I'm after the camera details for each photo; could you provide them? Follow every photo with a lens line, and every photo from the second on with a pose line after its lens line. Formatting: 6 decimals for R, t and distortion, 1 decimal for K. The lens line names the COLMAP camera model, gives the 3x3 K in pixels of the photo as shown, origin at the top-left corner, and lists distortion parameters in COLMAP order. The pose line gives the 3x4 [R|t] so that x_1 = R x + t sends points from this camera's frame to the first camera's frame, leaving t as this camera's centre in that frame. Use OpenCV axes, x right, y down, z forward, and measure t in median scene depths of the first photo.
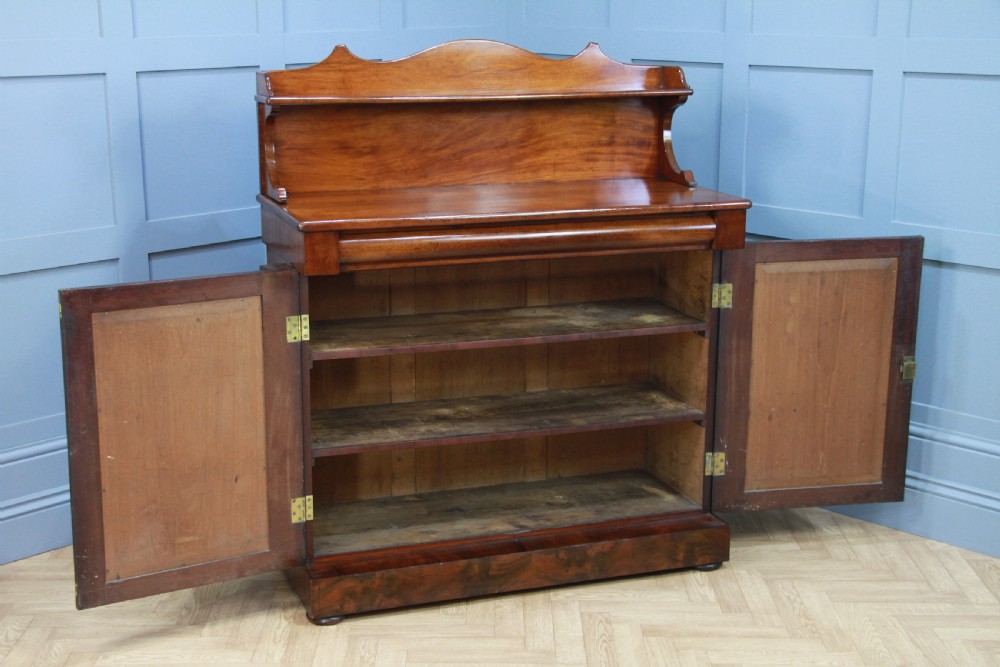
lens RADIAL K [[1494.2, 0, 500.0], [0, 1494.2, 333.5], [0, 0, 1]] dist [0.032952, 0.030693]
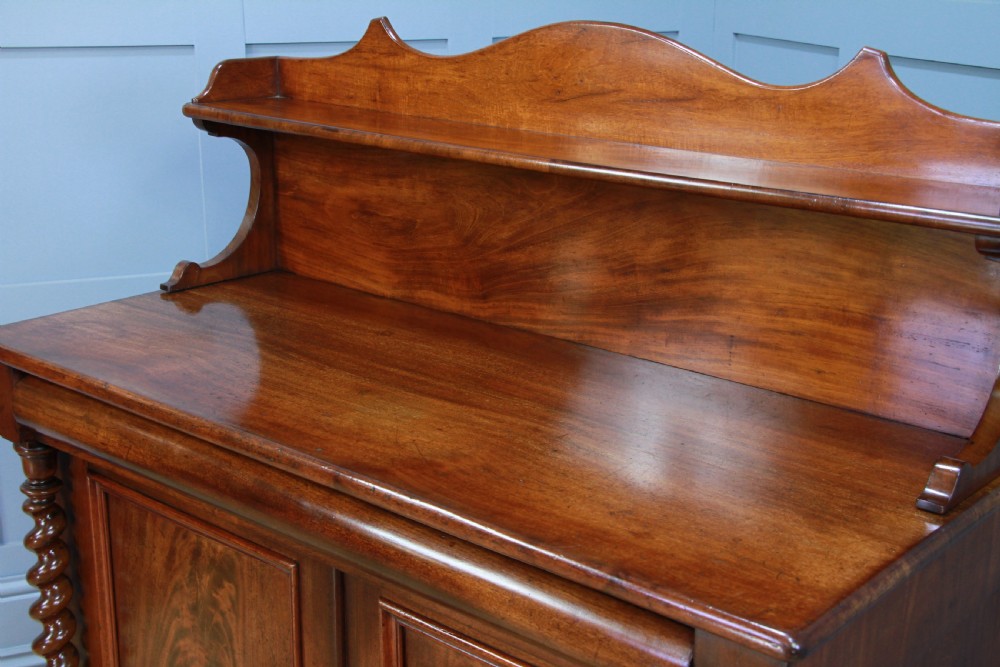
lens RADIAL K [[1381.0, 0, 500.0], [0, 1381.0, 333.5], [0, 0, 1]] dist [0.034344, 0.072503]
pose [[0.488062, 0.245095, -0.837689, 0.341353], [-0.202834, 0.965337, 0.164266, -0.173871], [0.848913, 0.089740, 0.520858, 0.793267]]
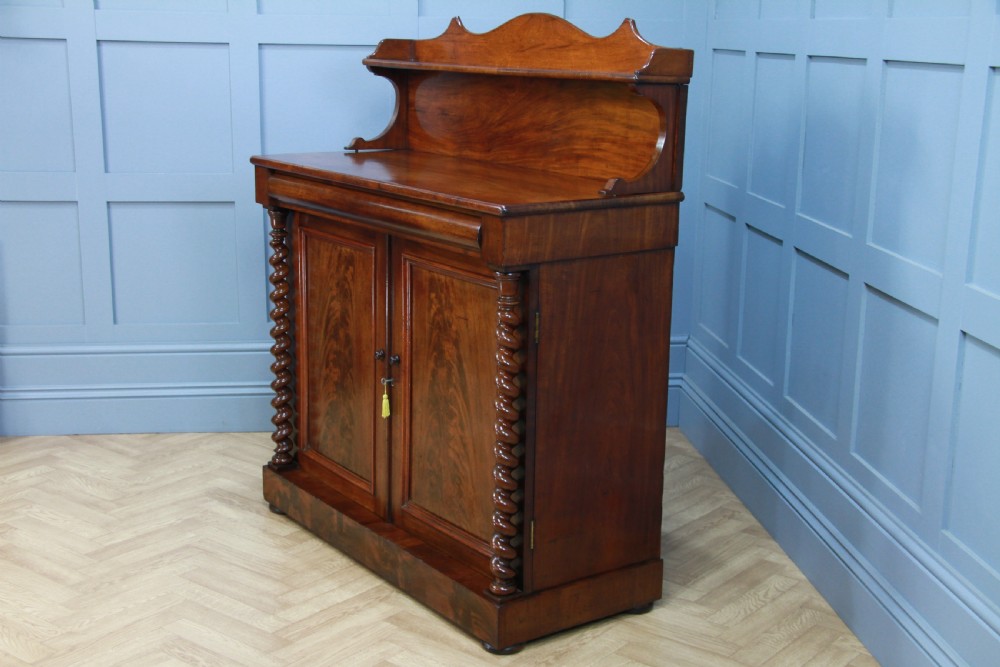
lens RADIAL K [[1345.6, 0, 500.0], [0, 1345.6, 333.5], [0, 0, 1]] dist [0.008545, -0.008783]
pose [[0.272152, 0.213743, -0.938215, 0.835331], [-0.236575, 0.959954, 0.150071, -0.128207], [0.932719, 0.181116, 0.311820, 0.772564]]
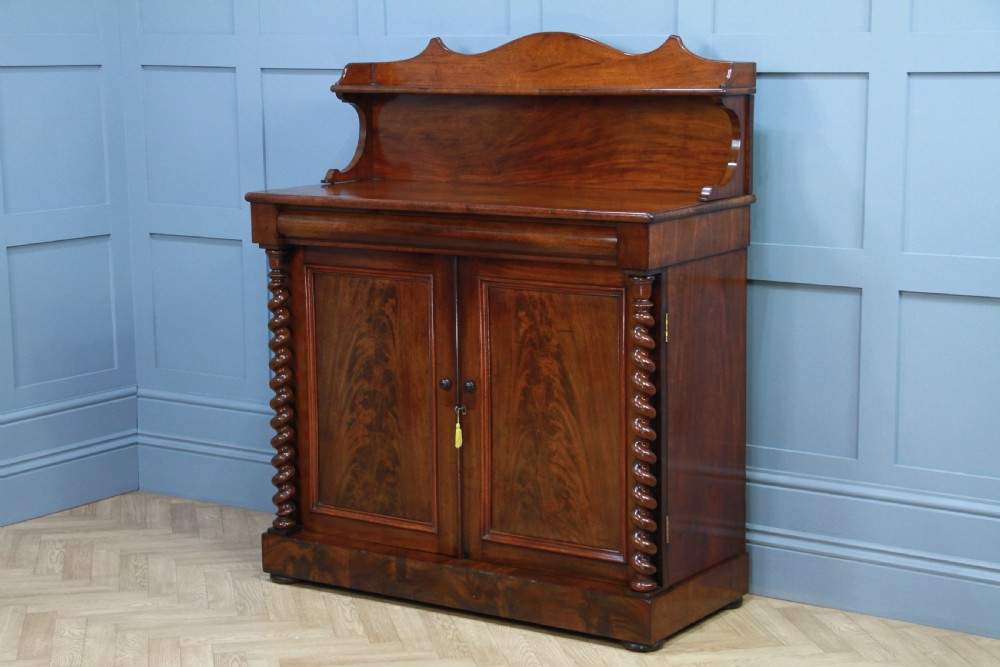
lens RADIAL K [[1943.7, 0, 500.0], [0, 1943.7, 333.5], [0, 0, 1]] dist [0.218866, 0.015842]
pose [[0.585861, 0.114002, -0.802353, 1.000218], [-0.168915, 0.985489, 0.016685, -0.024765], [0.792613, 0.125754, 0.596616, 0.269879]]
